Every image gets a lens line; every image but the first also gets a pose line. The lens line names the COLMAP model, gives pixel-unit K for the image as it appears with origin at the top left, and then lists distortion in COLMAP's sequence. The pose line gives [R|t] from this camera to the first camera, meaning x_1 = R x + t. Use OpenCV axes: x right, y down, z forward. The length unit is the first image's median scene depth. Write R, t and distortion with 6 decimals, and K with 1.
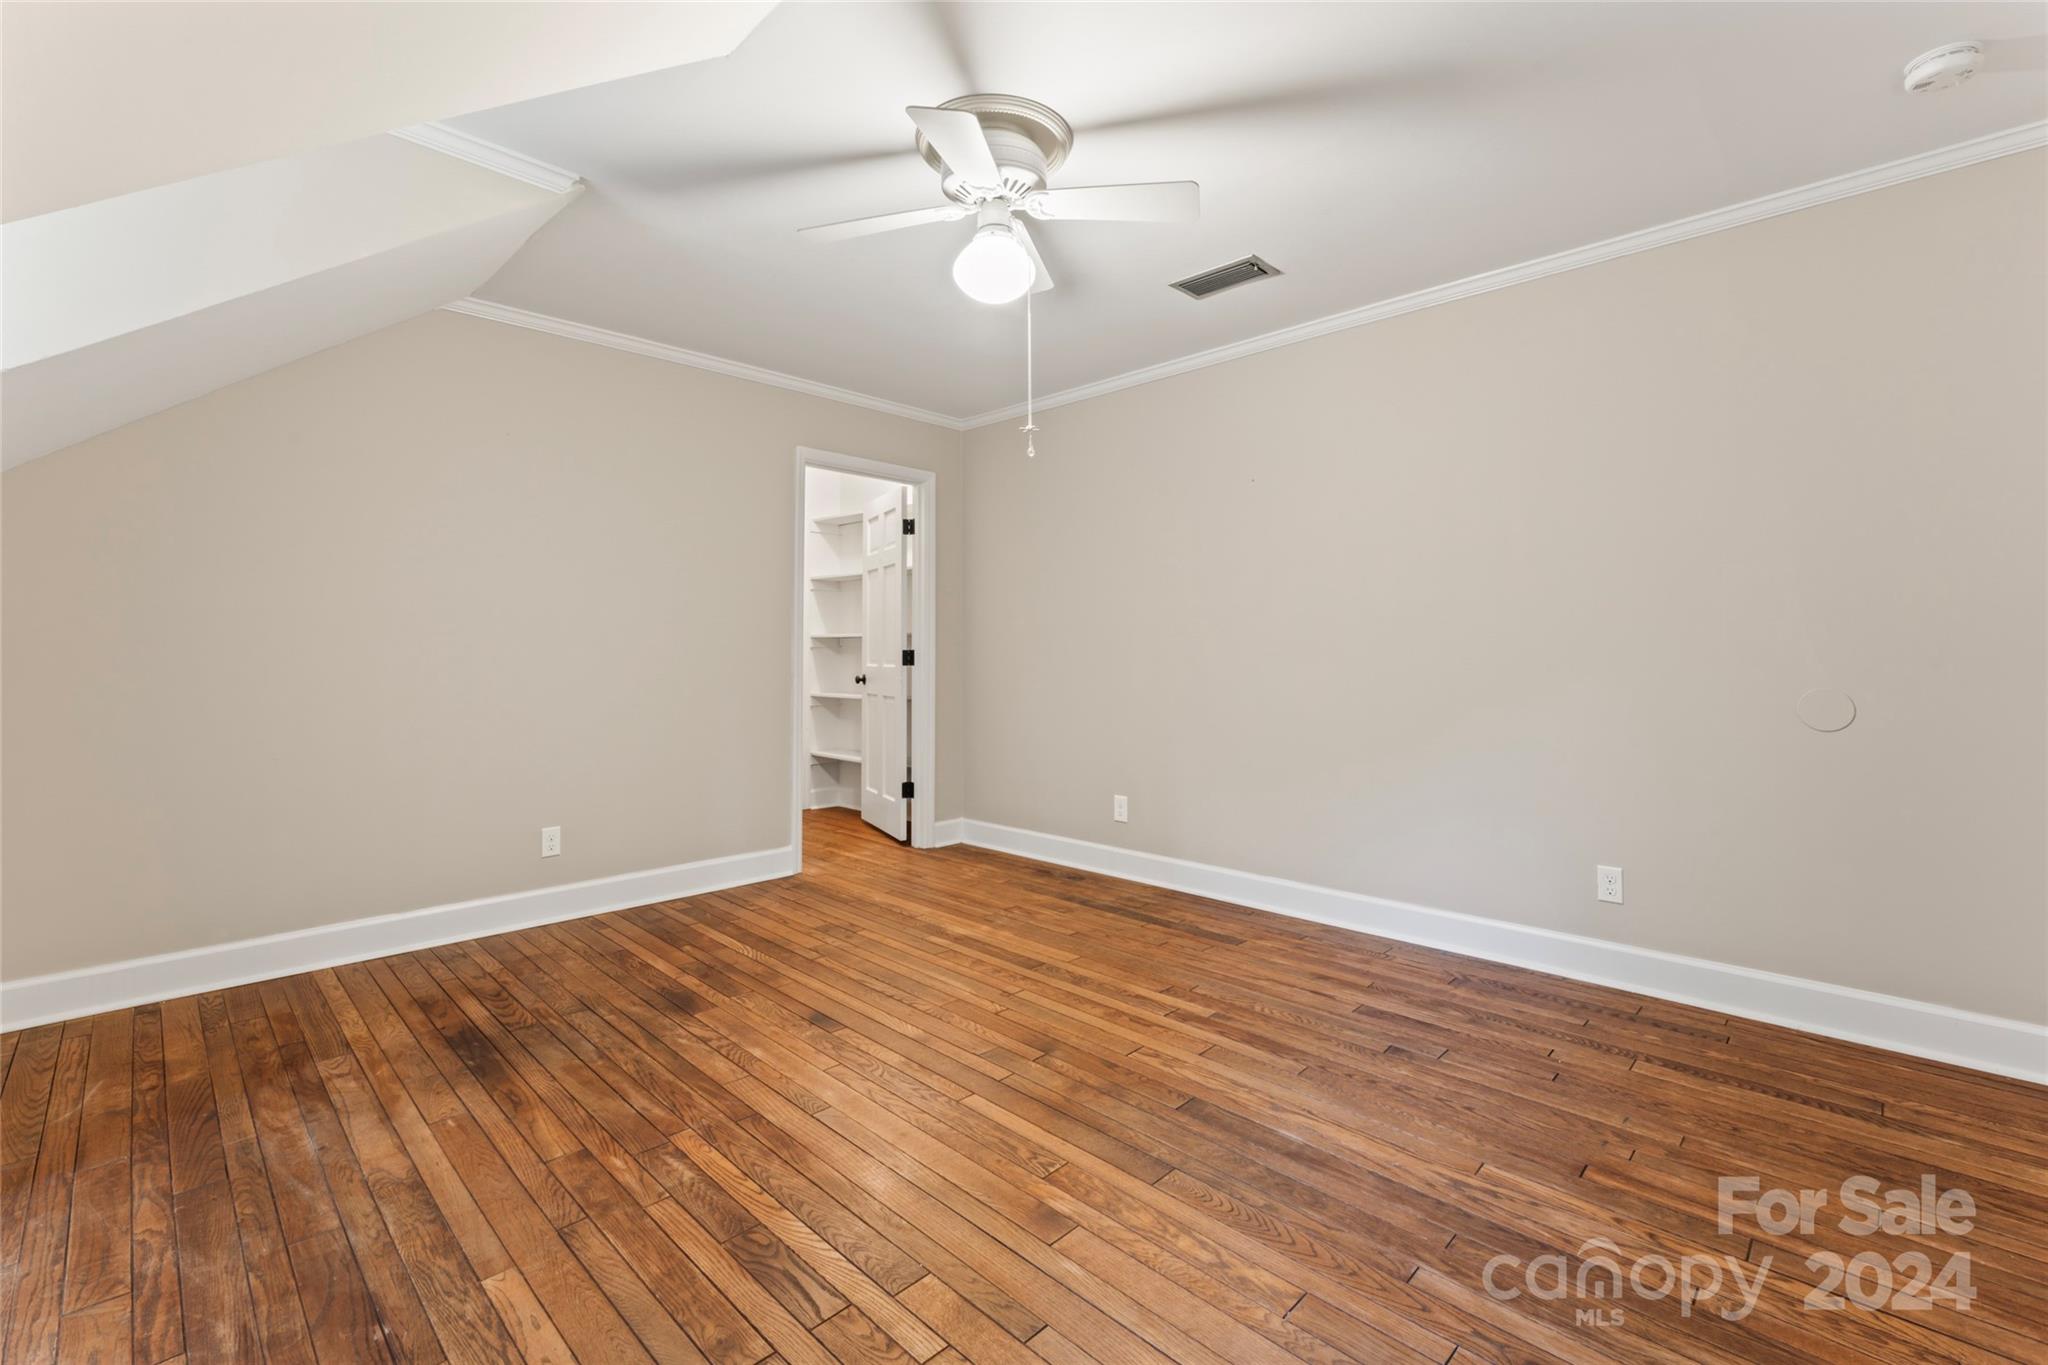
lens RADIAL K [[896.2, 0, 1024.2], [0, 896.2, 674.2], [0, 0, 1]] dist [-0.000958, -0.000362]
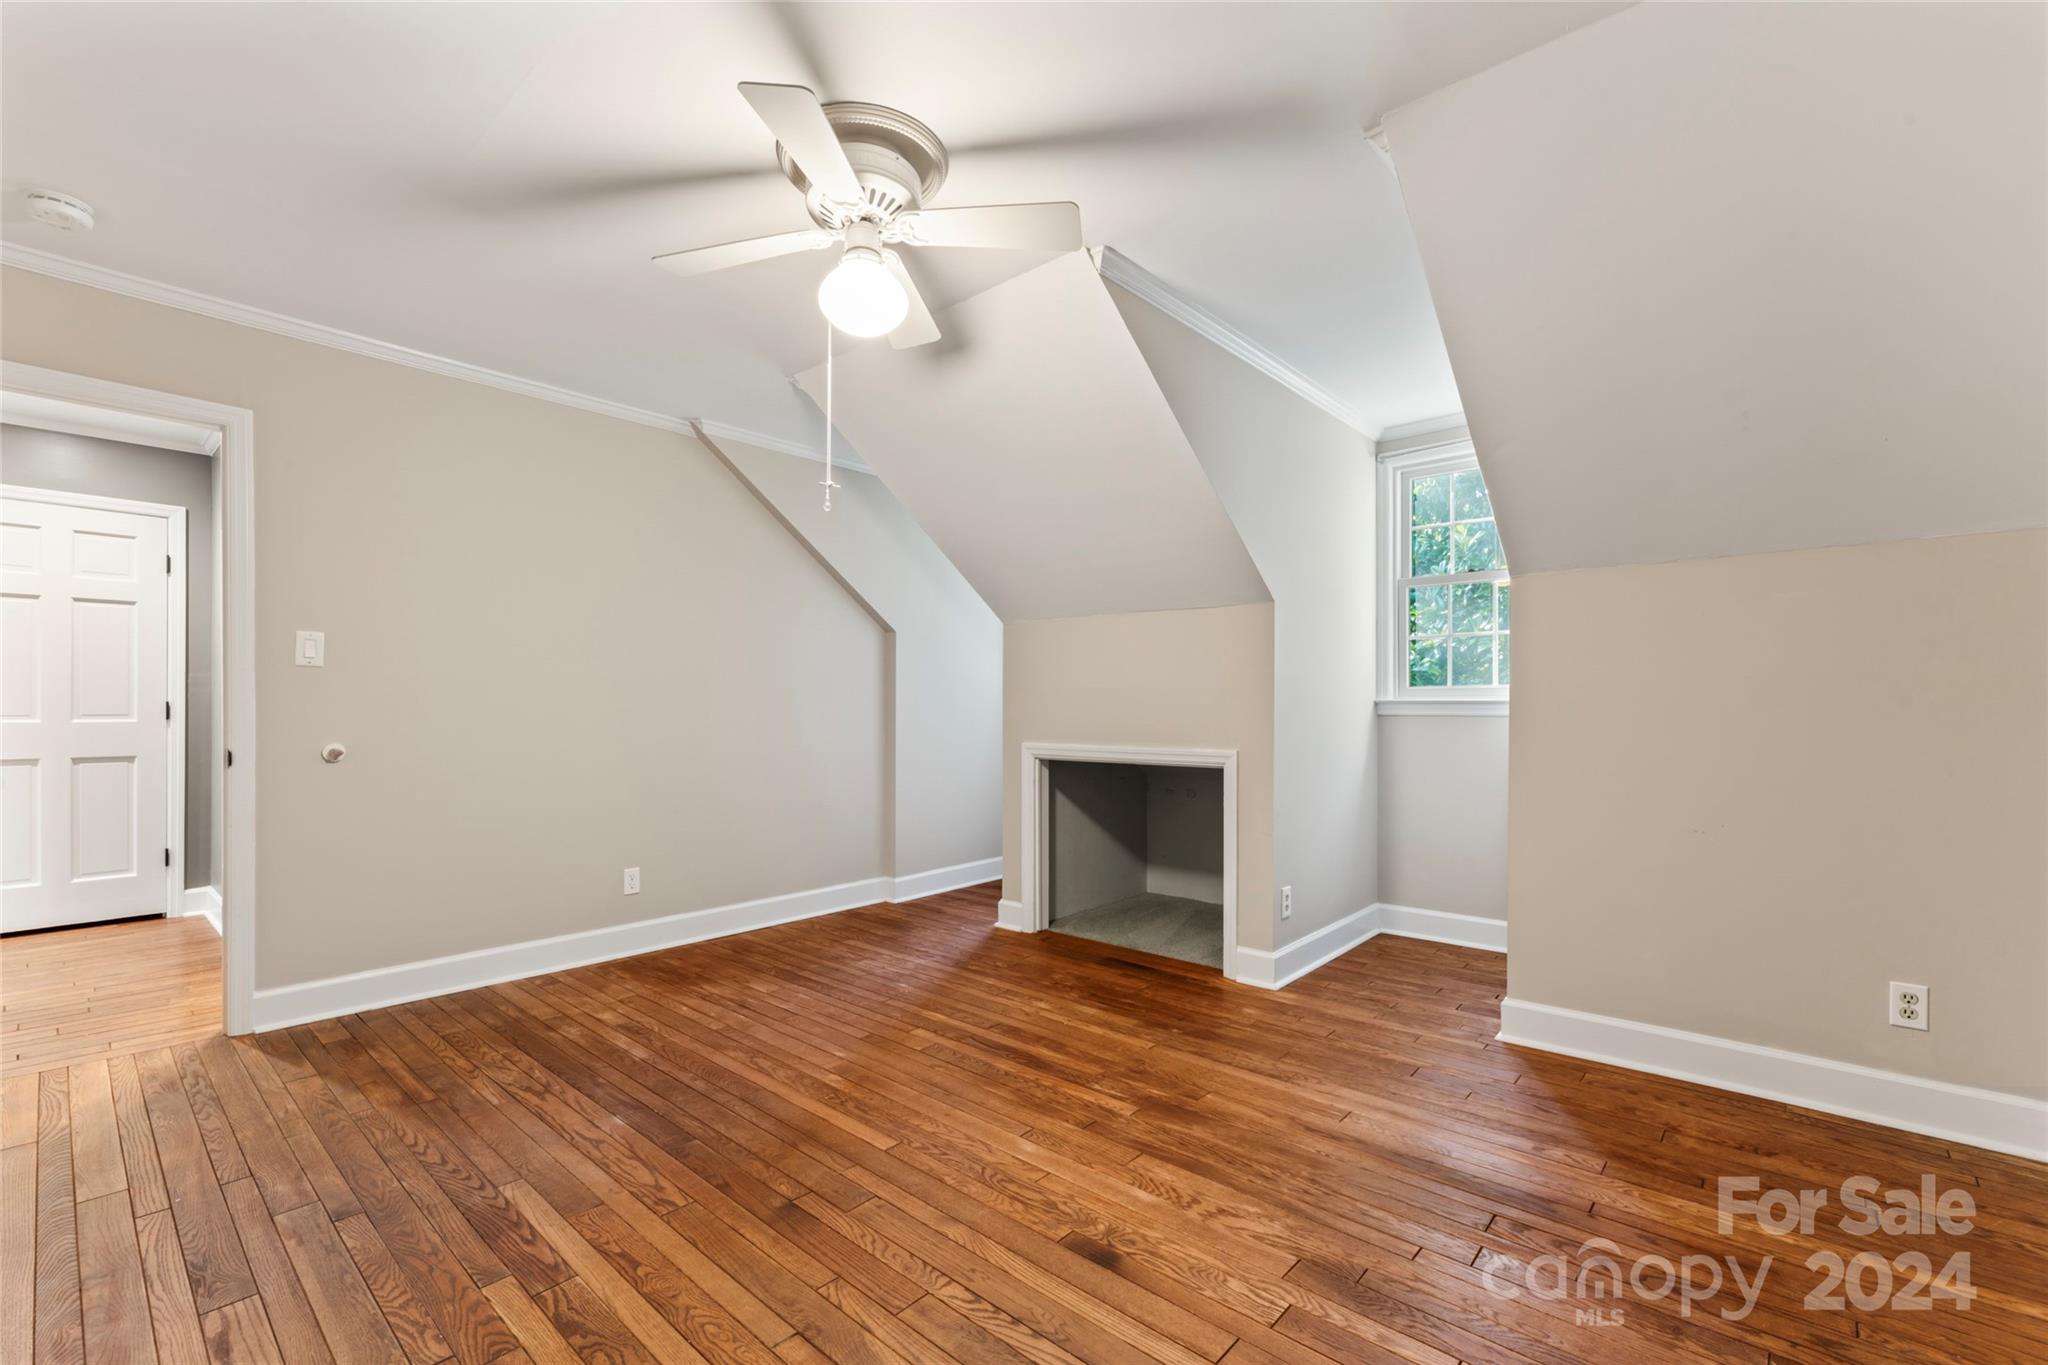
lens RADIAL K [[896.2, 0, 1023.0], [0, 896.2, 692.5], [0, 0, 1]] dist [-0.000958, -0.000362]
pose [[-0.998707, -0.001014, -0.050825, -0.162679], [-0.001508, 0.999952, 0.009675, -0.057474], [0.050813, 0.009740, -0.998661, 2.049756]]
